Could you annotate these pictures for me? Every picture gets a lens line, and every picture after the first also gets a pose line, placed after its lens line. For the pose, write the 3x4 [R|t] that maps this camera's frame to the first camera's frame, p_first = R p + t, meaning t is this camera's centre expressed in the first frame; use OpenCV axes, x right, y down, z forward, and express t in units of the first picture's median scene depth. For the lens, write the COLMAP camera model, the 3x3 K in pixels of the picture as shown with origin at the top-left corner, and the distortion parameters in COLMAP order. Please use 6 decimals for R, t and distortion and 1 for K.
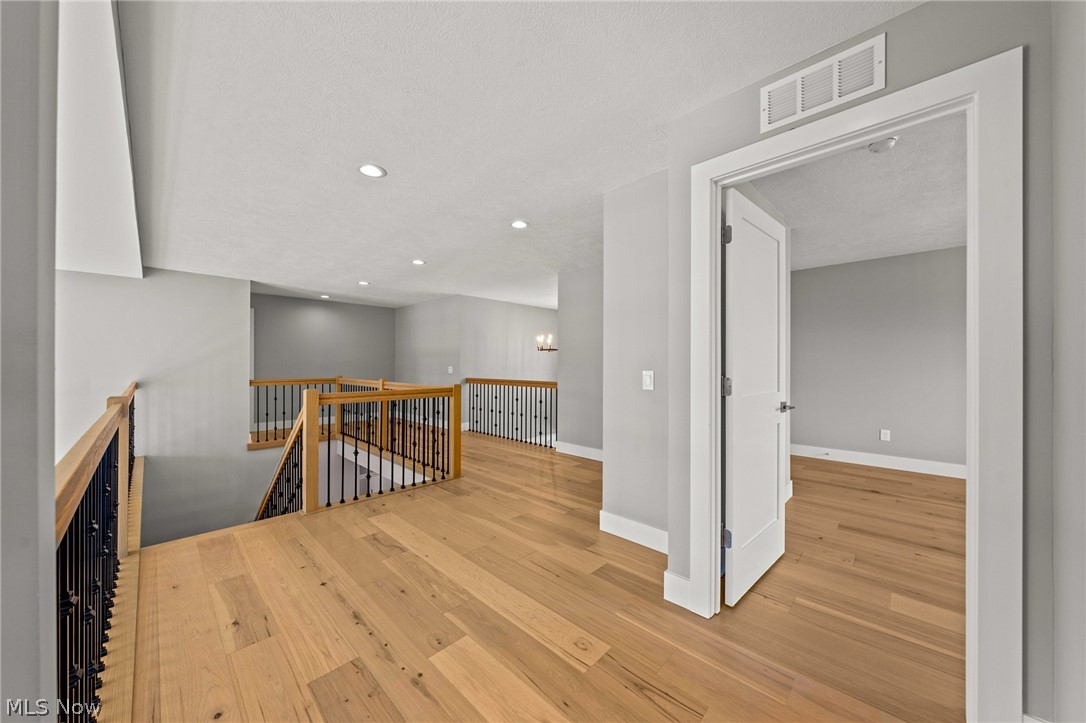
lens RADIAL K [[395.2, 0, 540.5], [0, 395.2, 364.5], [0, 0, 1]] dist [-0.001249, -0.000131]
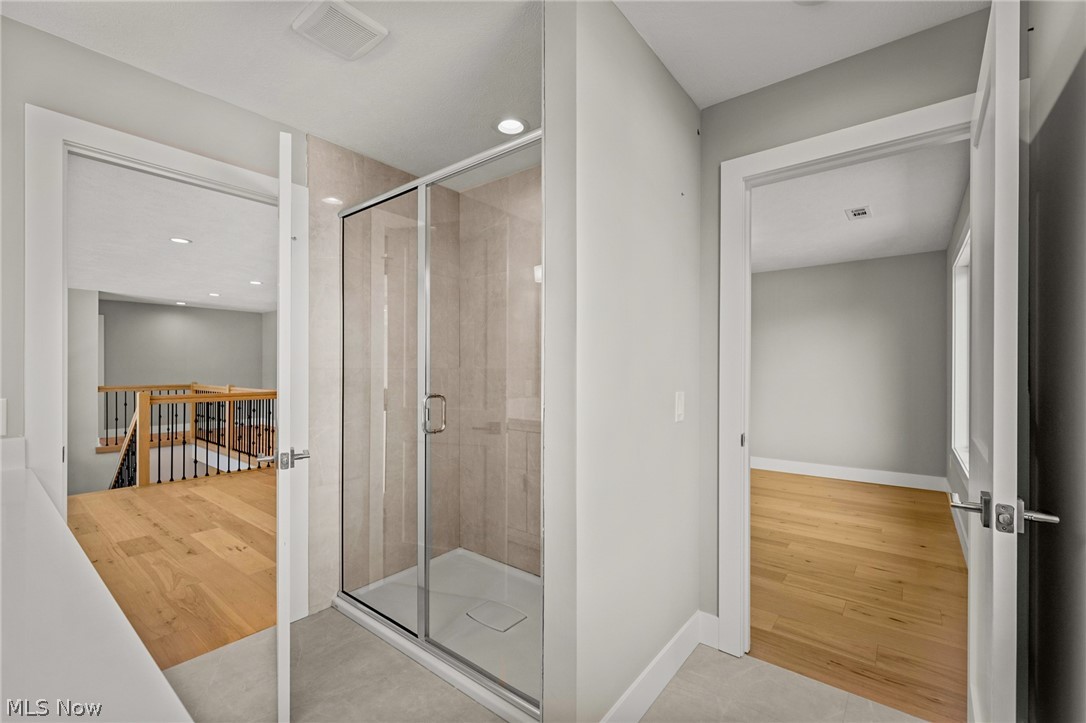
lens RADIAL K [[454.6, 0, 514.8], [0, 454.6, 372.4], [0, 0, 1]] dist [0.000350, 0.000176]
pose [[0.995452, 0.000581, 0.095261, 0.268552], [-0.001291, 0.999972, 0.007394, -0.007925], [-0.095254, -0.007483, 0.995425, -0.328834]]
